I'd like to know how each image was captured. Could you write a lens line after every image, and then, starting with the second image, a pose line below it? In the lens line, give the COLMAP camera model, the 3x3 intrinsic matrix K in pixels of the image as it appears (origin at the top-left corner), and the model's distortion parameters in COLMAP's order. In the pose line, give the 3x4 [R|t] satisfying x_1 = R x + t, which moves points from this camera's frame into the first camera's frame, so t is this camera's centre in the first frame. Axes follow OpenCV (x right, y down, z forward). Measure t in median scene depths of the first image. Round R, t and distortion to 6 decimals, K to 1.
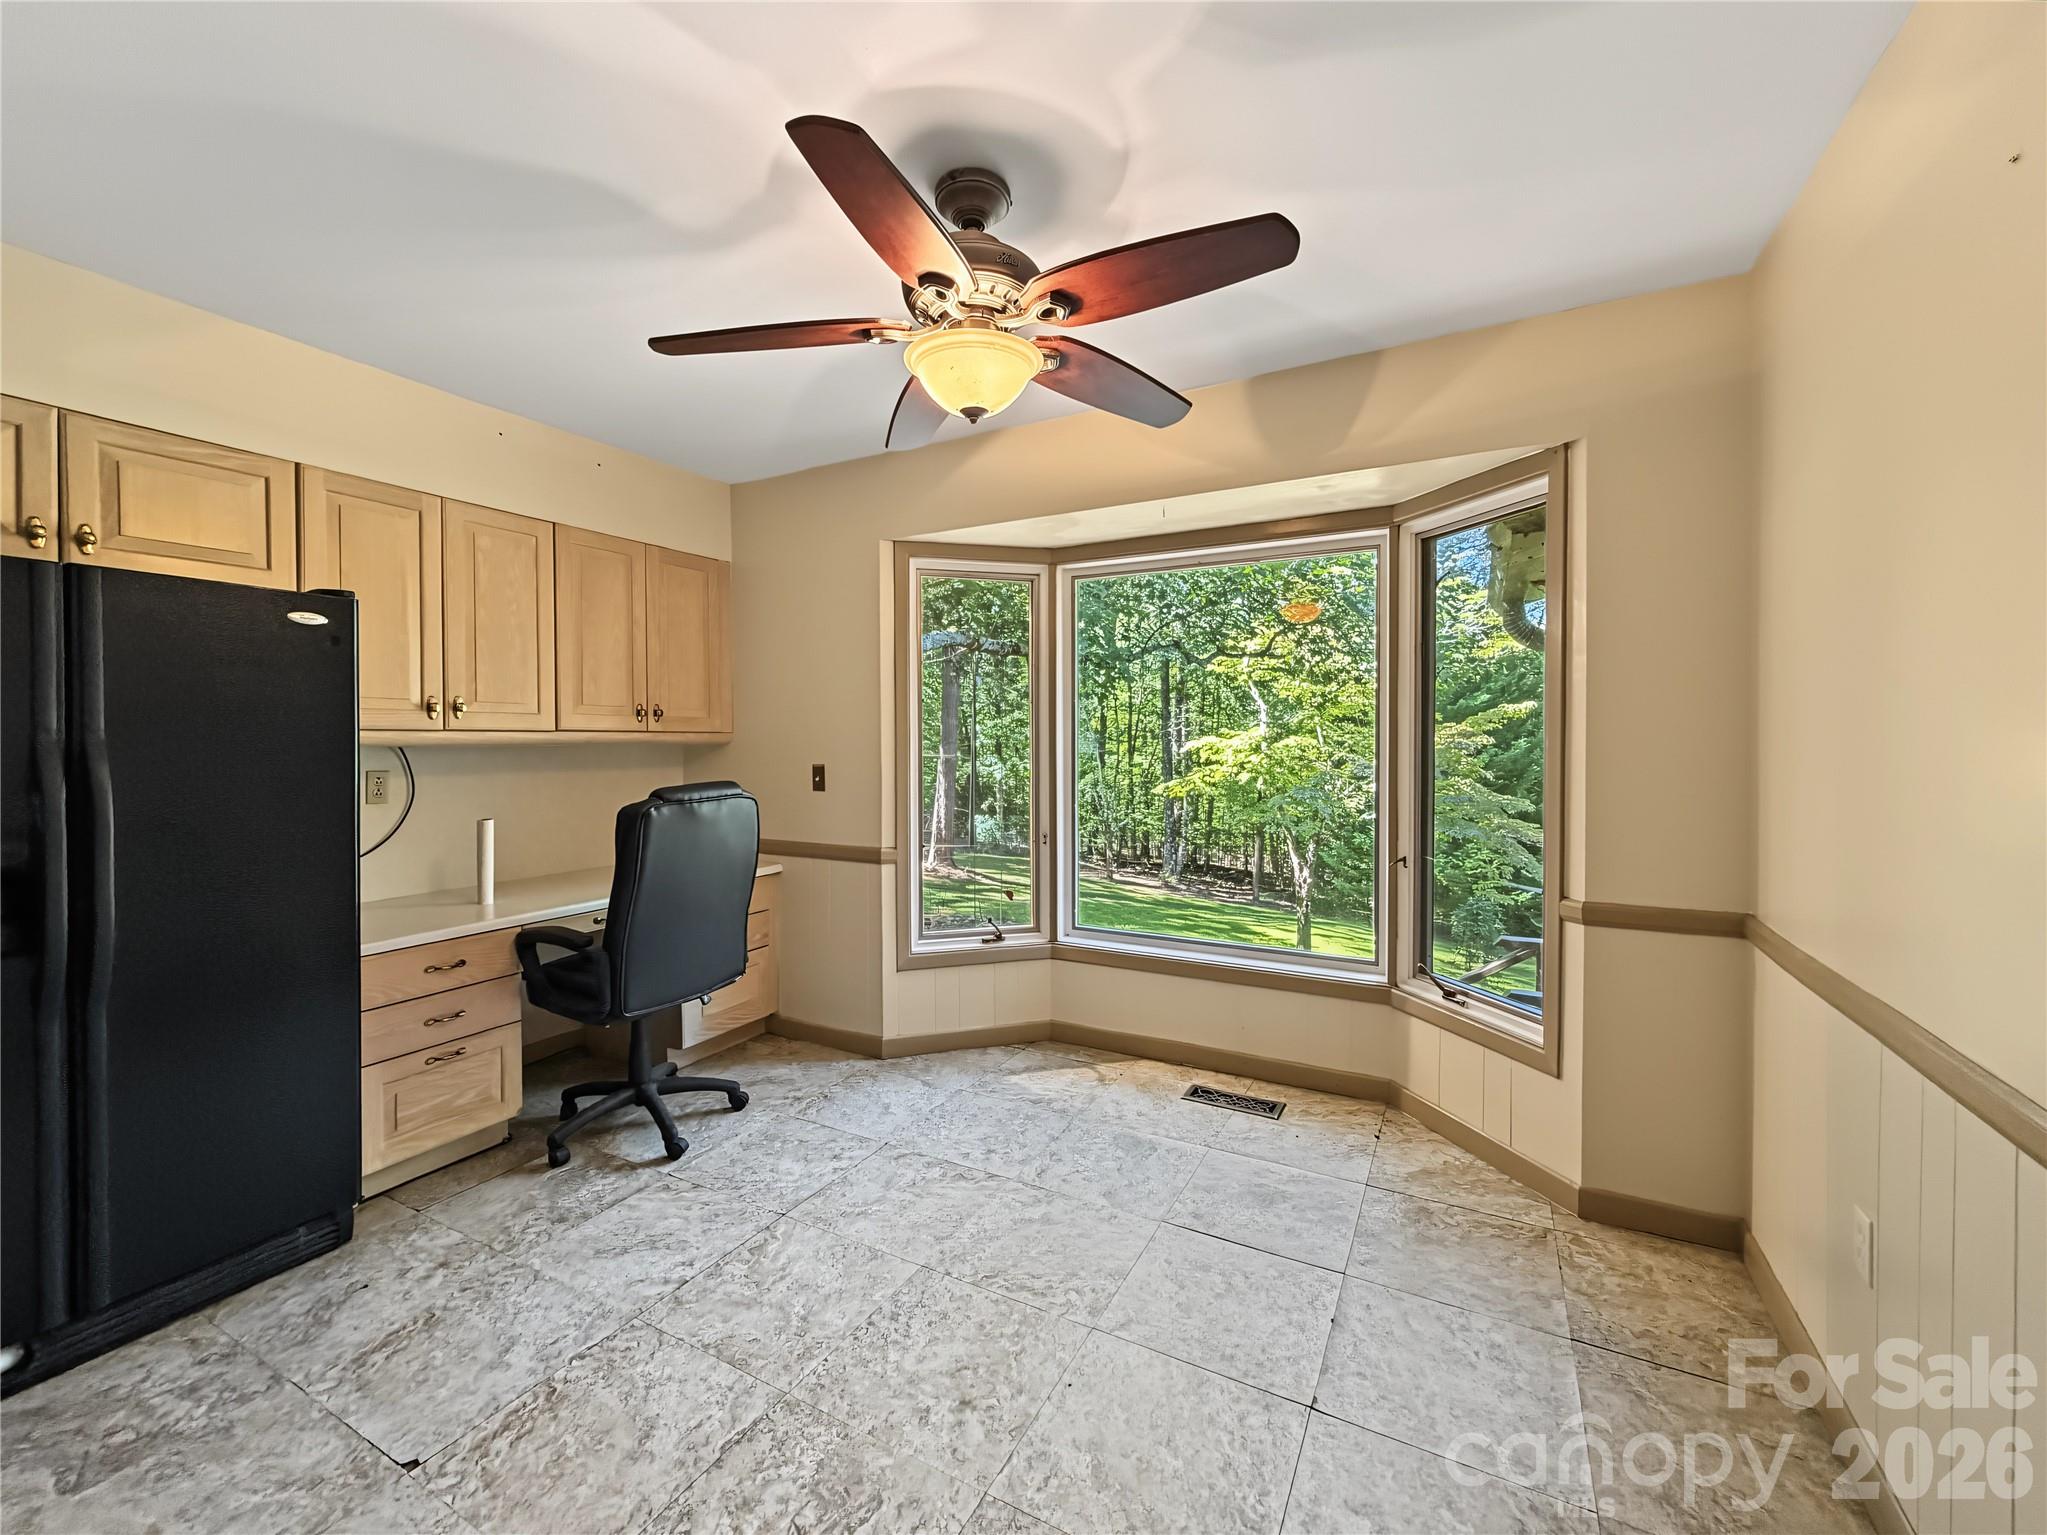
lens RADIAL K [[822.3, 0, 1012.8], [0, 822.3, 755.3], [0, 0, 1]] dist [-0.002830, -0.000128]
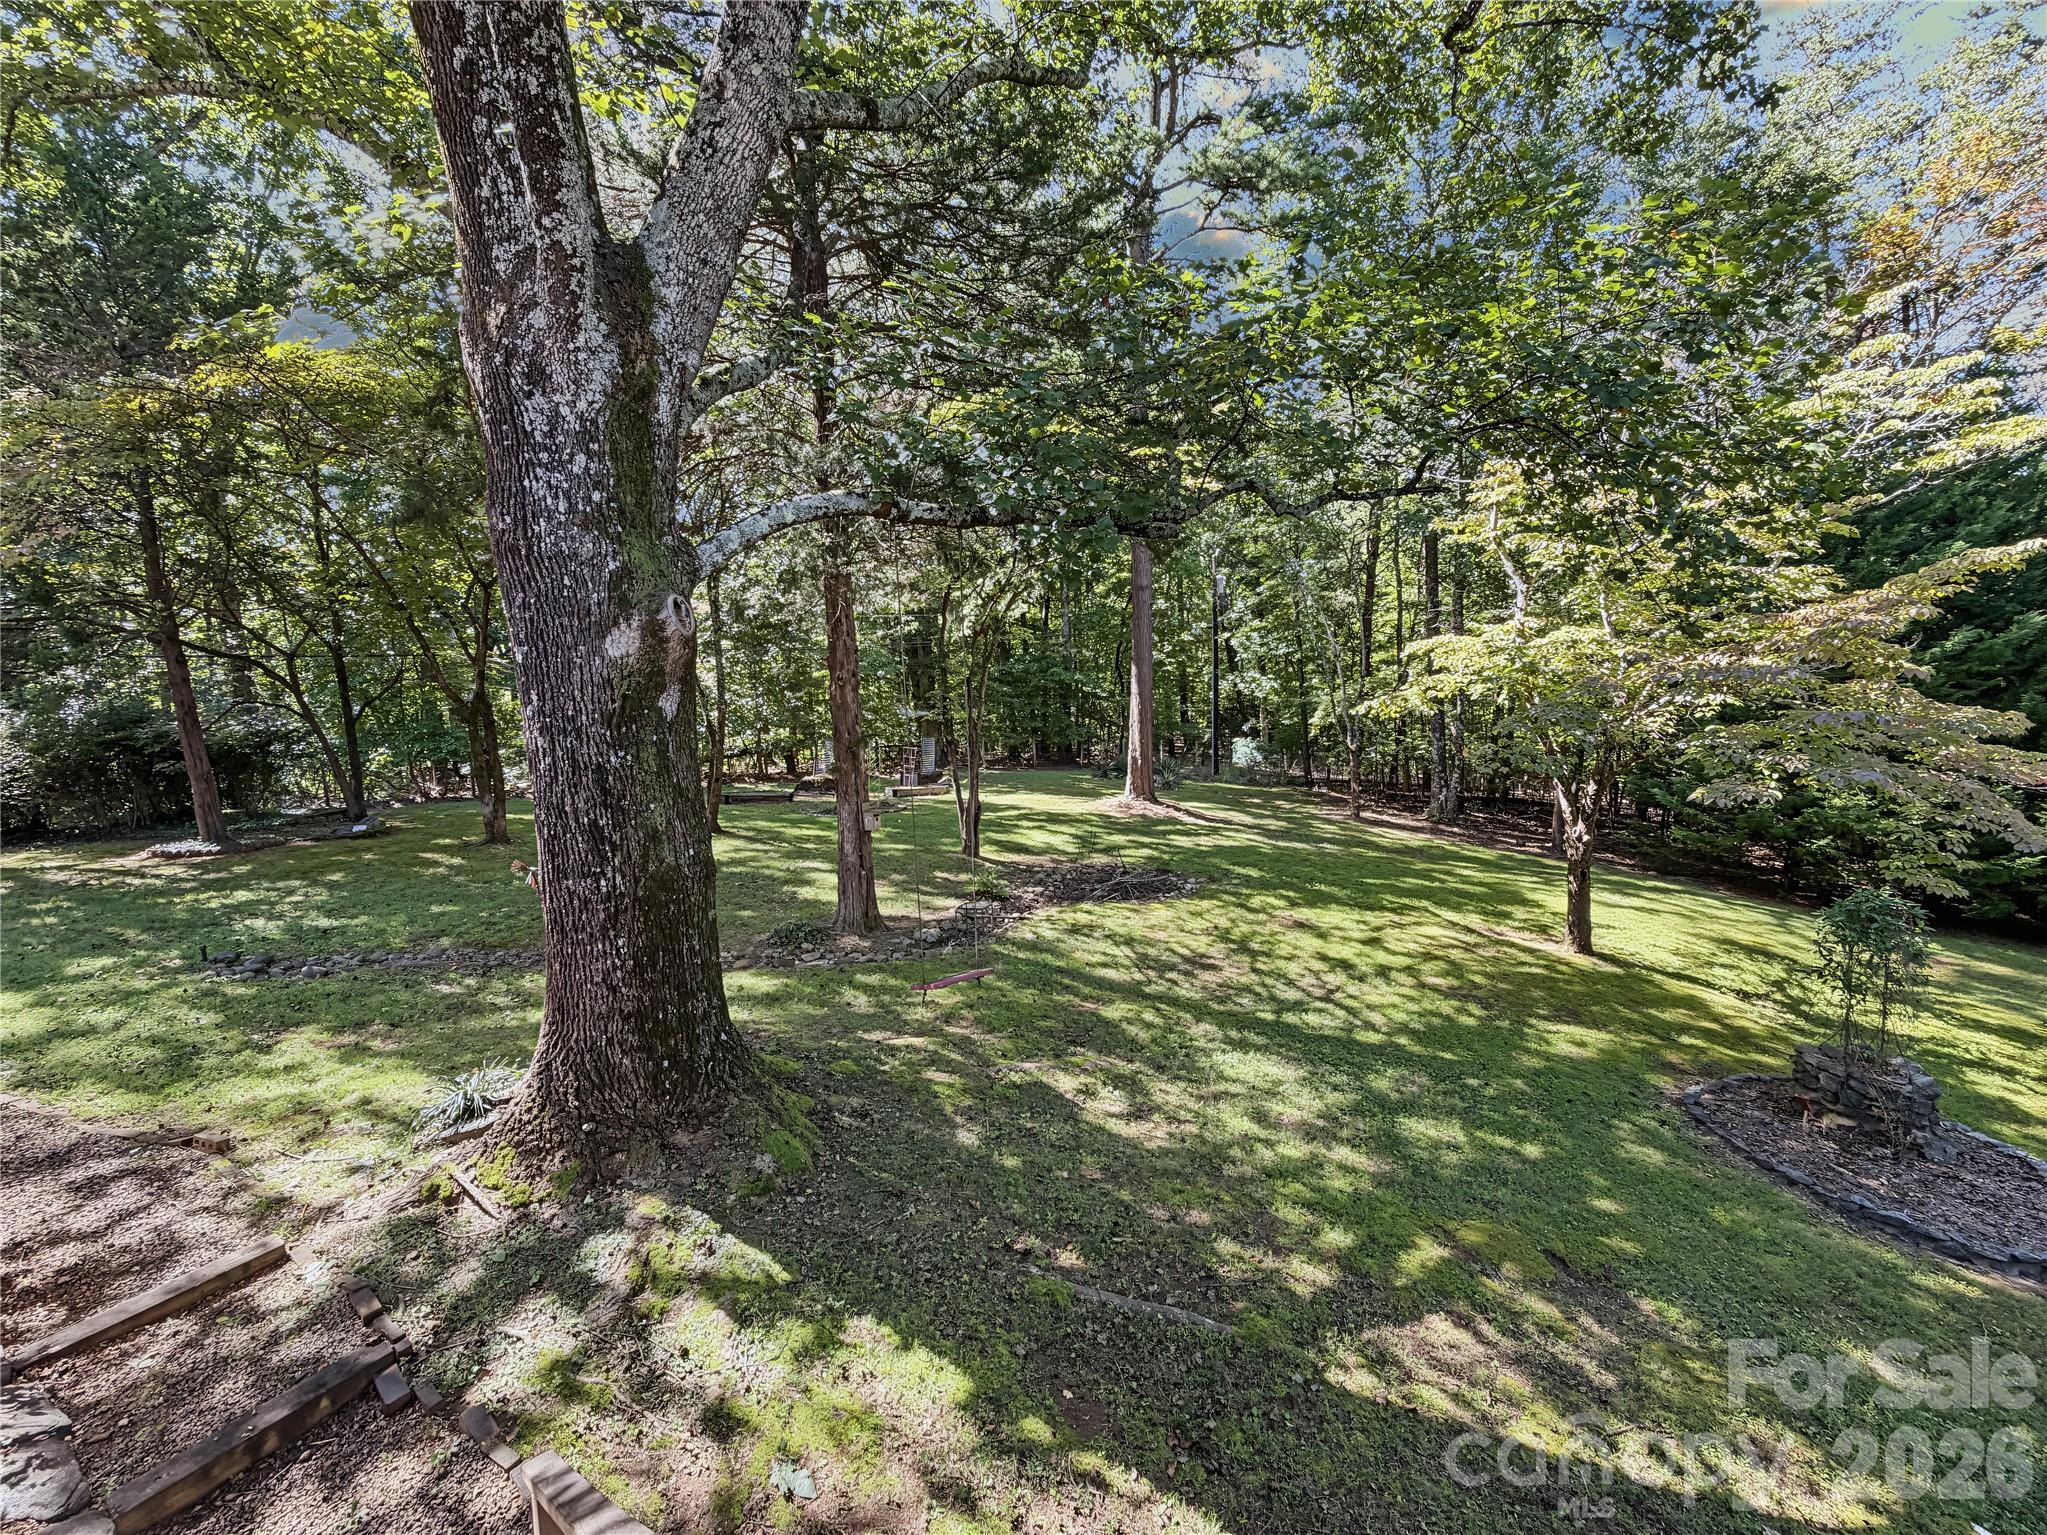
lens RADIAL K [[846.8, 0, 1024.3], [0, 846.8, 727.5], [0, 0, 1]] dist [-0.000591, 0.000092]
pose [[0.945623, -0.019557, -0.324676, 0.091889], [0.039383, 0.997731, 0.054605, 0.002860], [0.322872, -0.064423, 0.944248, 0.120291]]
